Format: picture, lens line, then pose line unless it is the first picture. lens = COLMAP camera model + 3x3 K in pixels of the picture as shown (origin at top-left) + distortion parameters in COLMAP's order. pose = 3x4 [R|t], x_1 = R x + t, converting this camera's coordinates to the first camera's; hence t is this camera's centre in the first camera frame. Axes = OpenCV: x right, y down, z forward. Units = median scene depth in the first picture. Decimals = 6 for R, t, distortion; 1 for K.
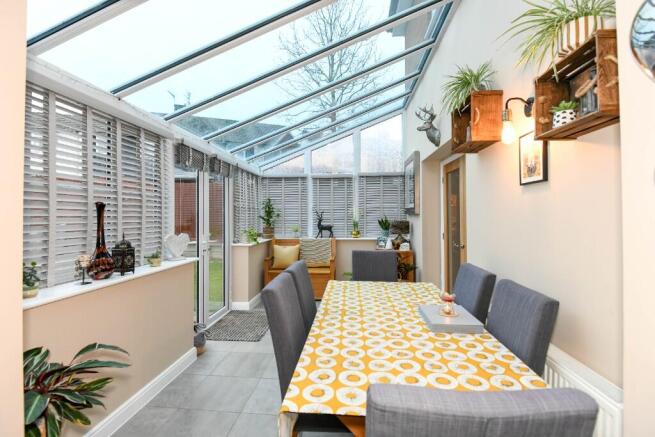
lens RADIAL K [[306.5, 0, 327.5], [0, 306.5, 218.5], [0, 0, 1]] dist [-0.001040, -0.000412]
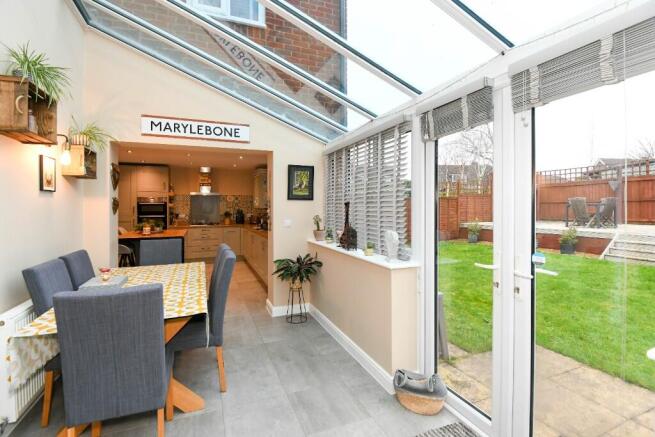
lens RADIAL K [[300.5, 0, 327.8], [0, 300.5, 206.1], [0, 0, 1]] dist [0.028354, 0.000188]
pose [[-0.853671, 0.001341, -0.520810, 0.171354], [-0.000746, 0.999993, 0.003797, -0.030974], [0.520812, 0.003630, -0.853664, 2.278325]]
